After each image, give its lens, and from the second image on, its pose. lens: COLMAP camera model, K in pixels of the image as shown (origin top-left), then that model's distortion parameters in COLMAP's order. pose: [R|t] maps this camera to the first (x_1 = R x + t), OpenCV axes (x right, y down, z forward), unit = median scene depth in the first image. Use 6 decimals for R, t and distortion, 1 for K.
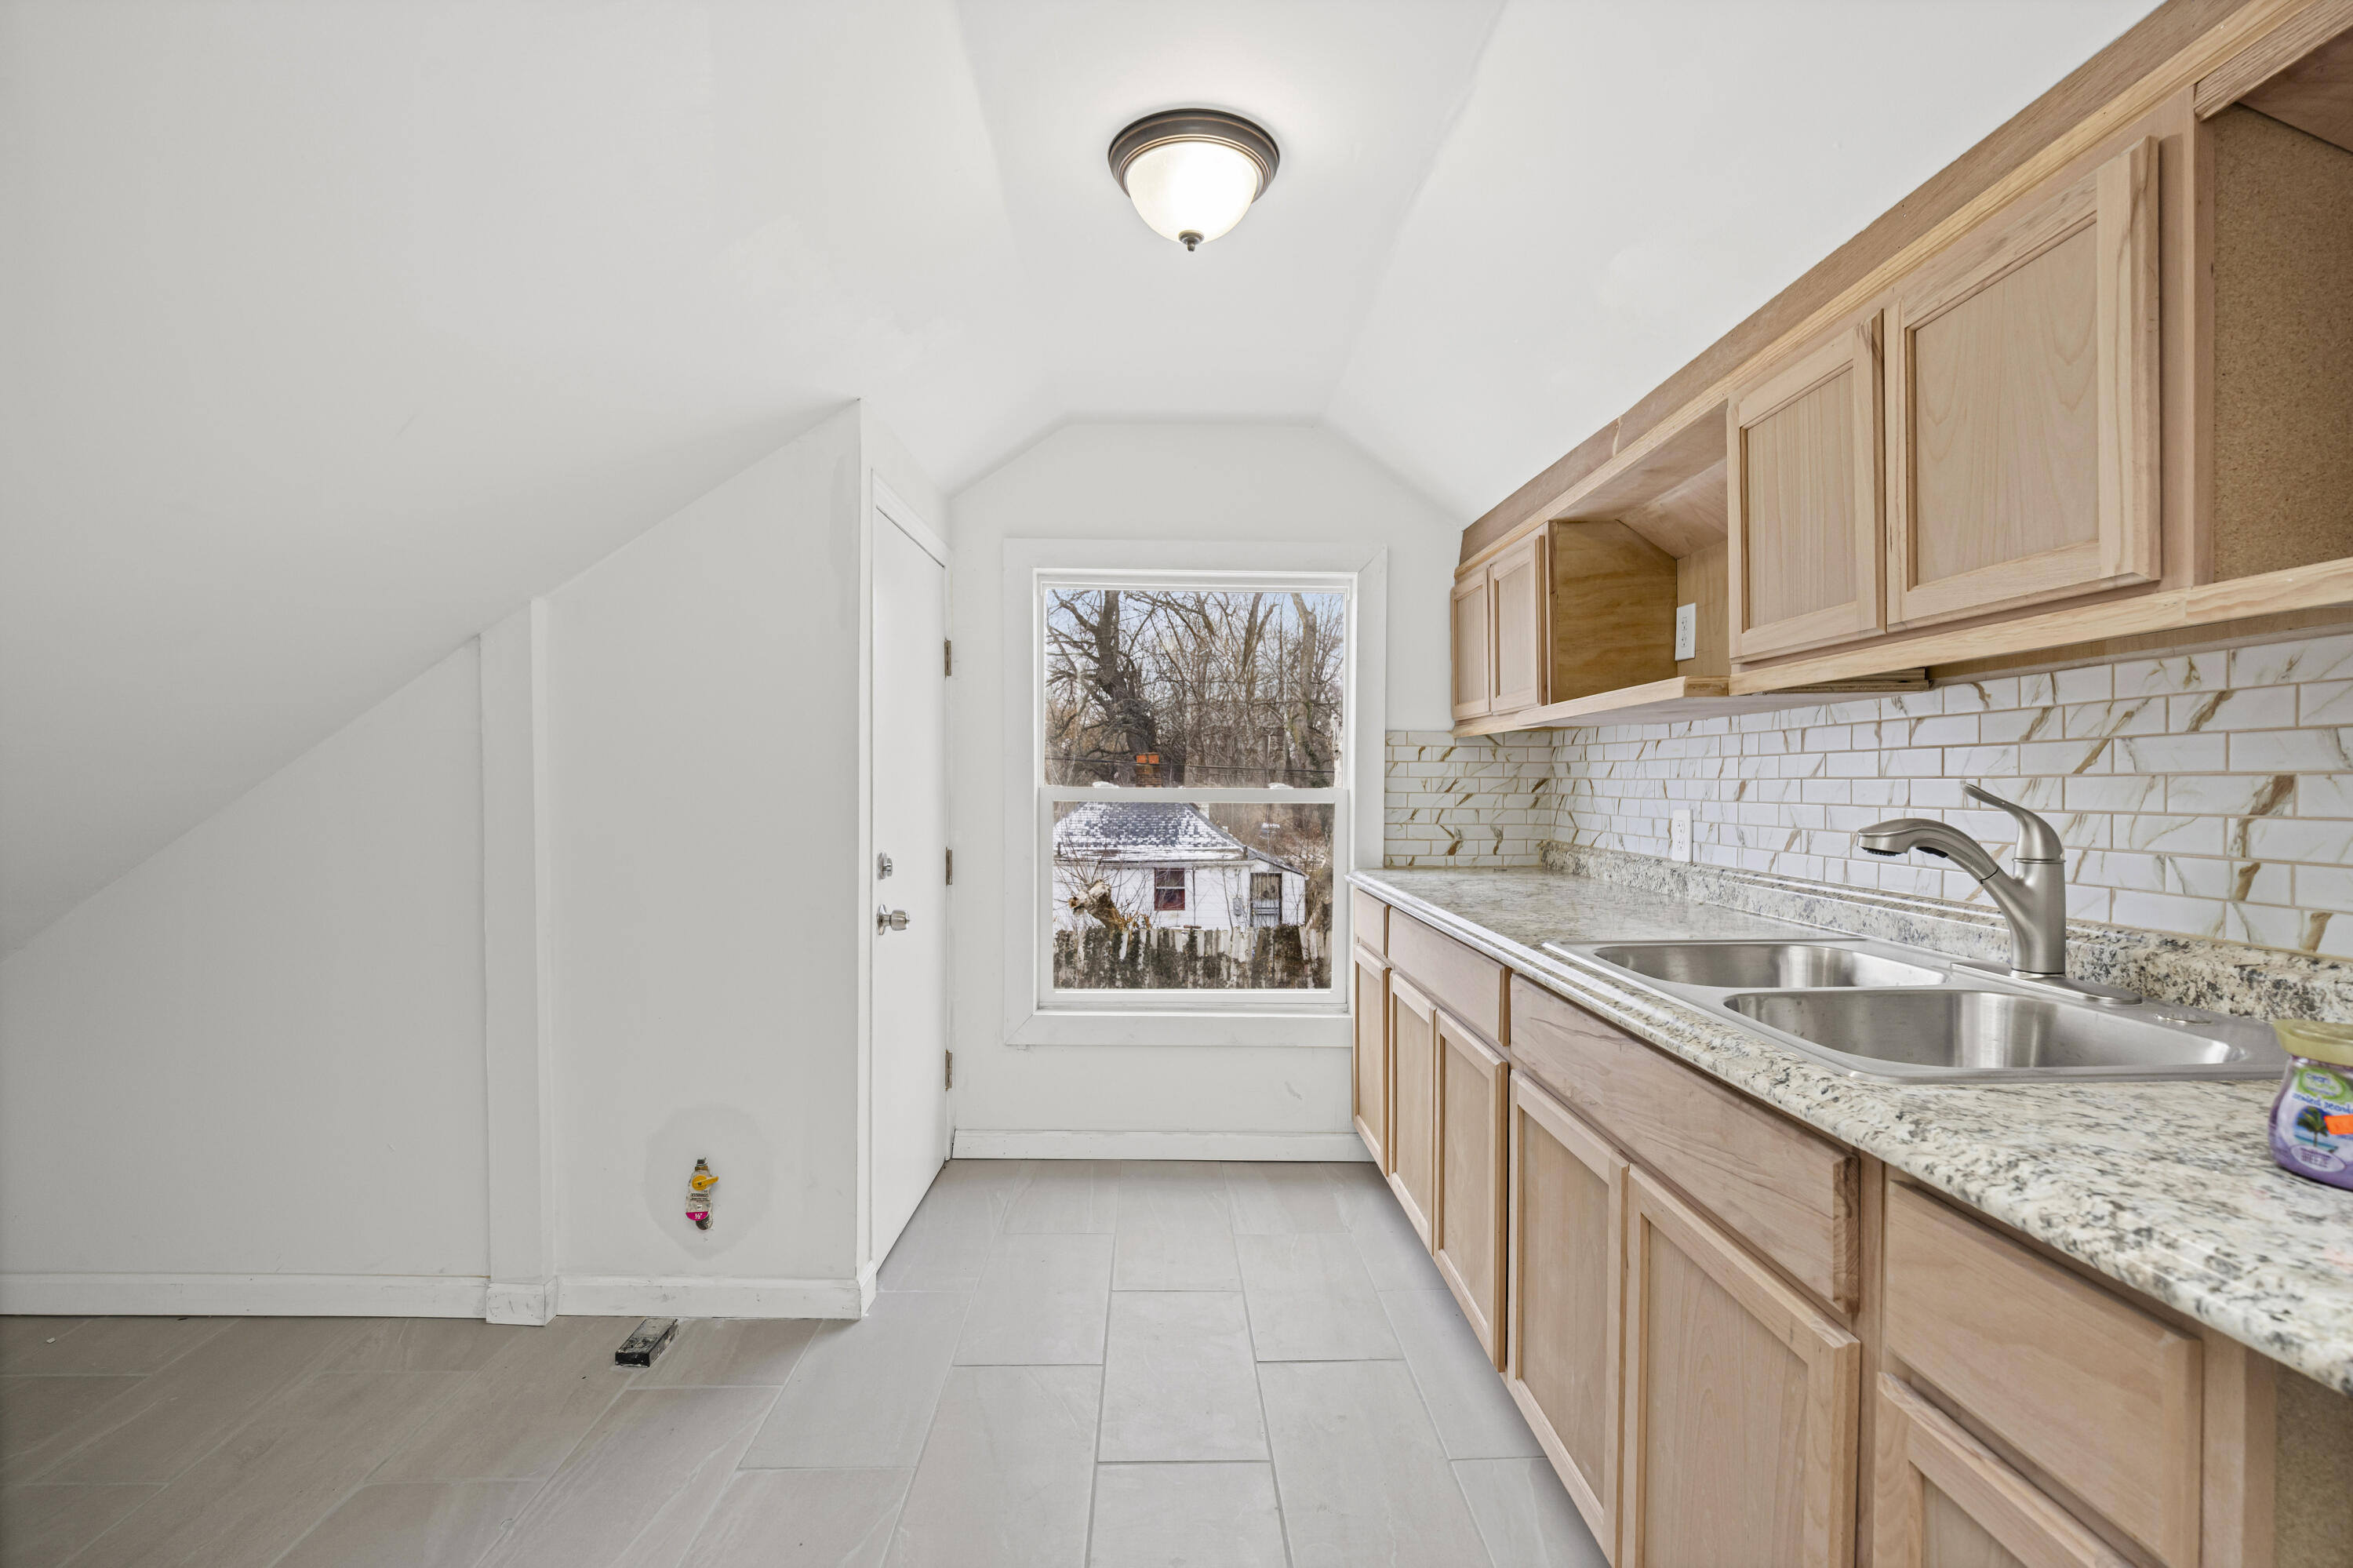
lens RADIAL K [[1060.8, 0, 1171.2], [0, 1060.8, 777.5], [0, 0, 1]] dist [0.021526, -0.019107]
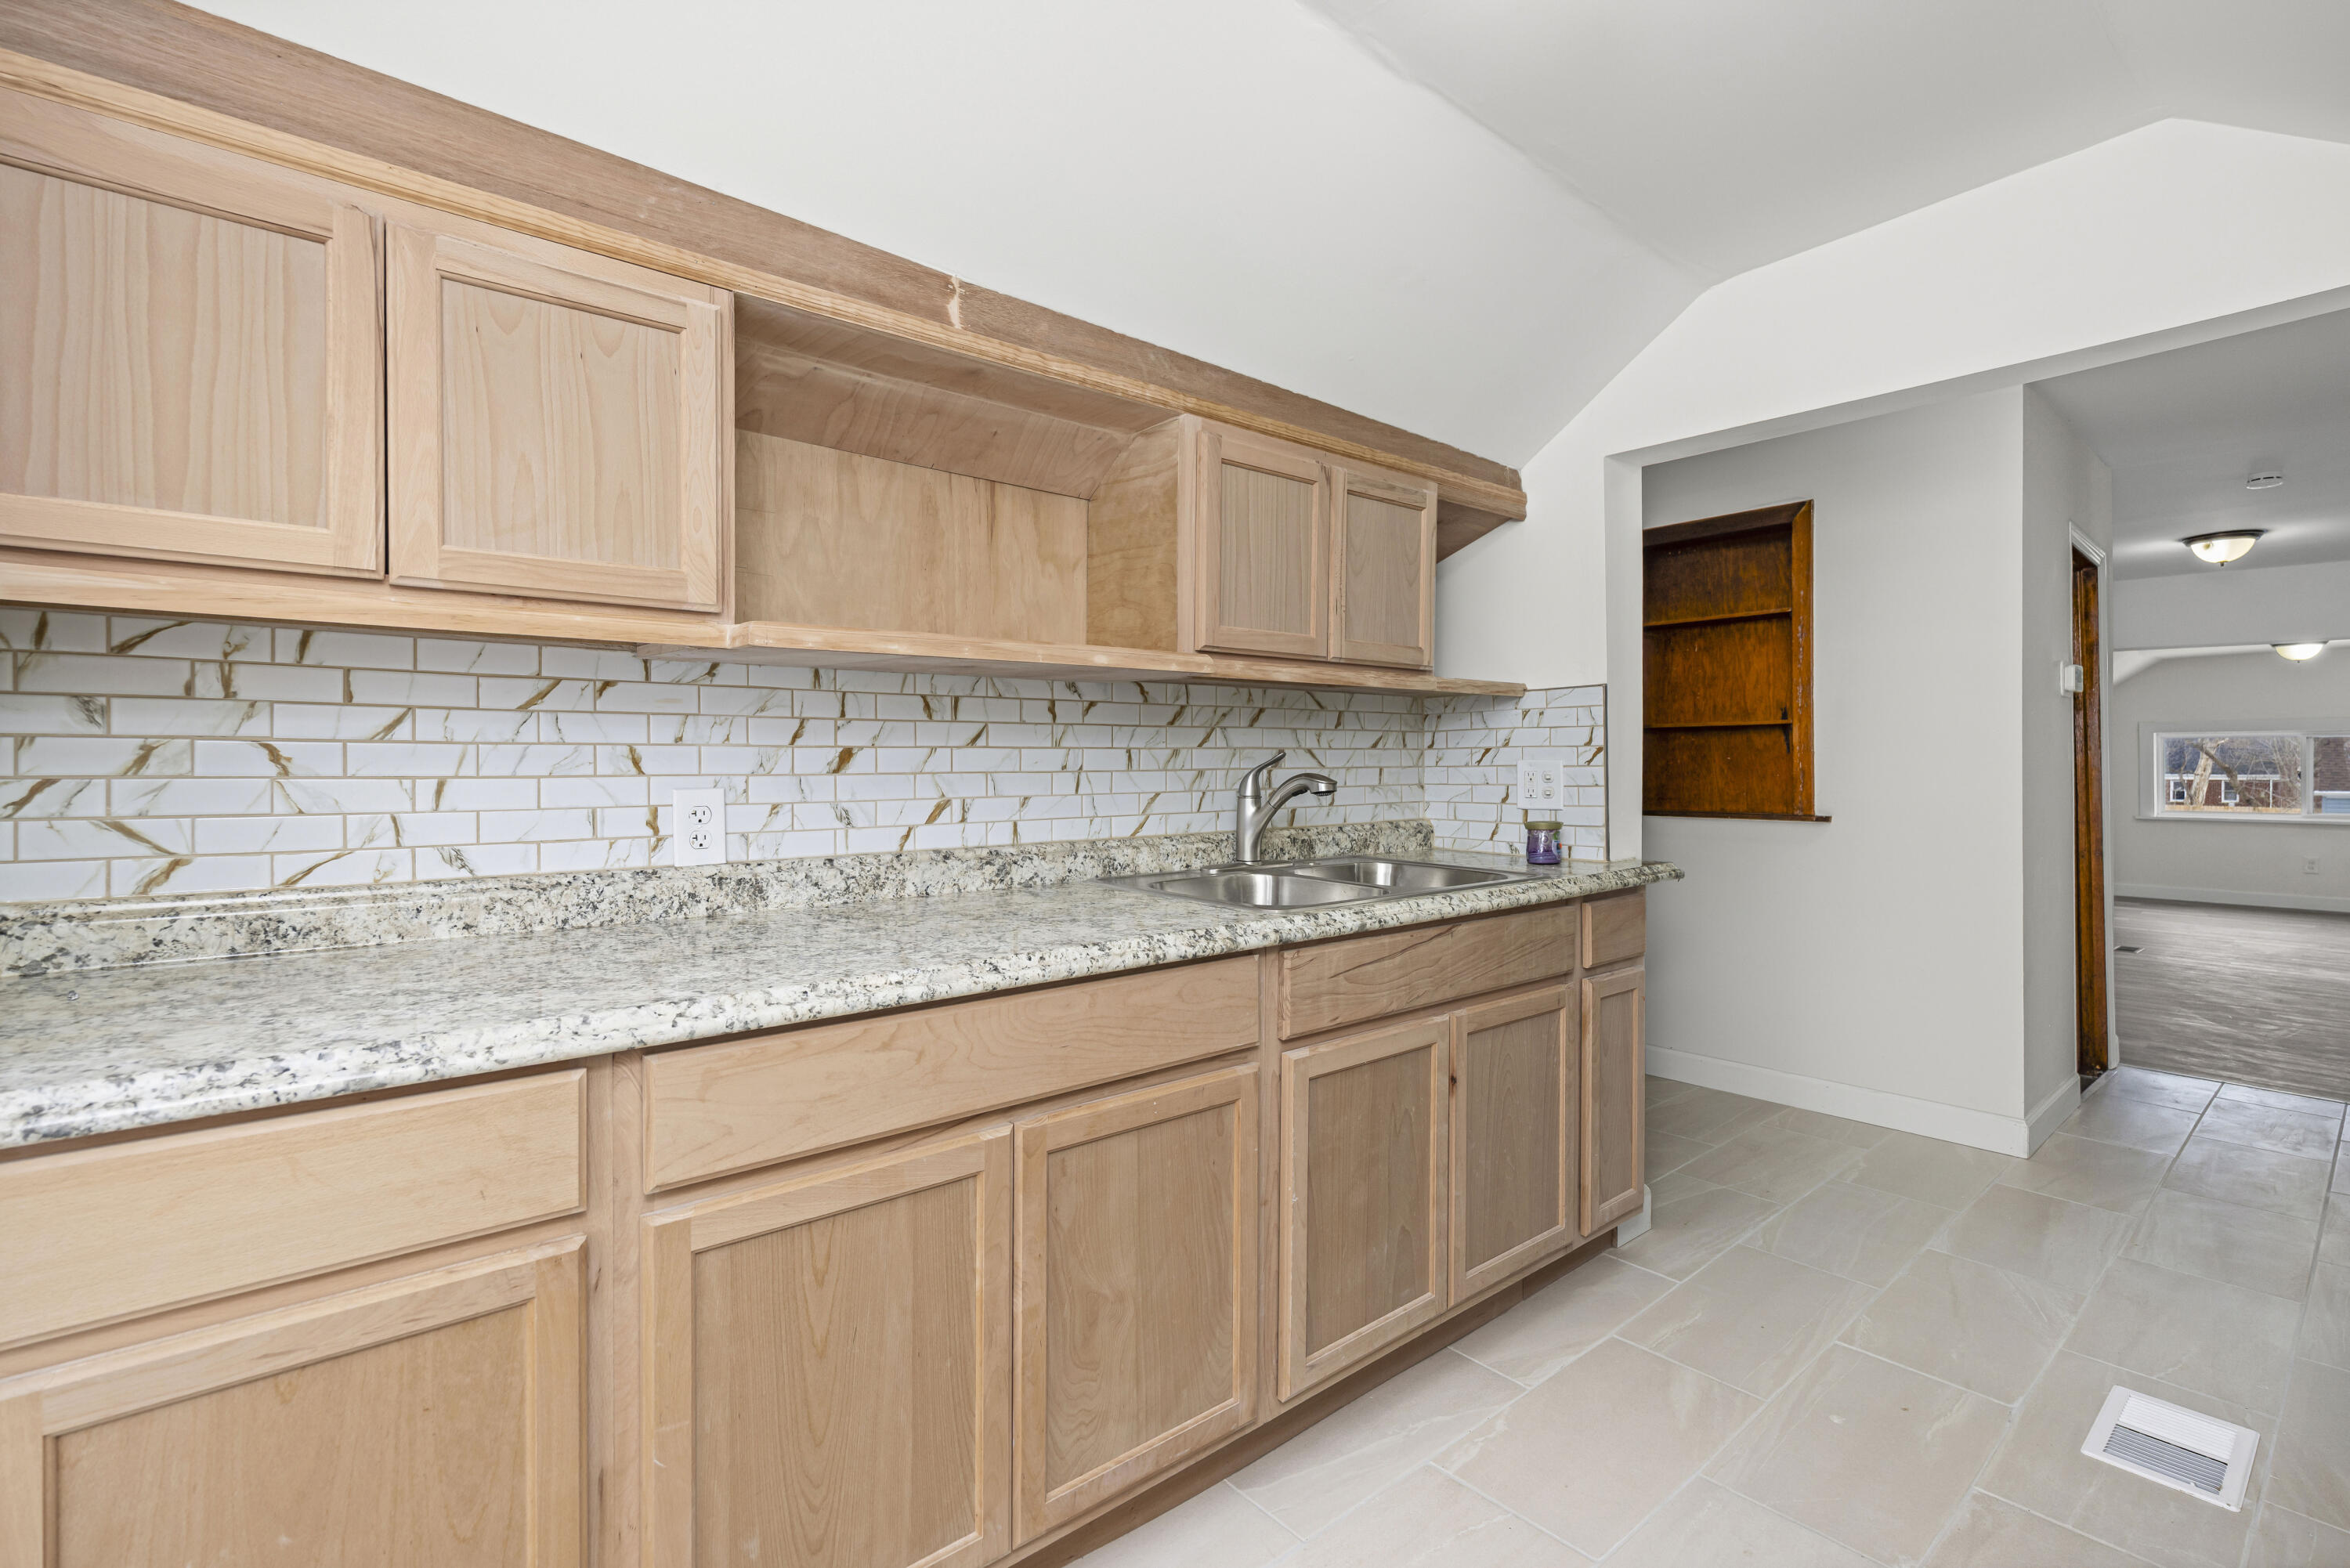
lens RADIAL K [[1059.3, 0, 1169.7], [0, 1059.3, 777.5], [0, 0, 1]] dist [0.021526, -0.019107]
pose [[-0.631950, -0.011119, 0.774930, -0.307481], [-0.001650, 0.999914, 0.013002, 0.016532], [-0.775008, 0.006938, -0.631914, 1.528686]]
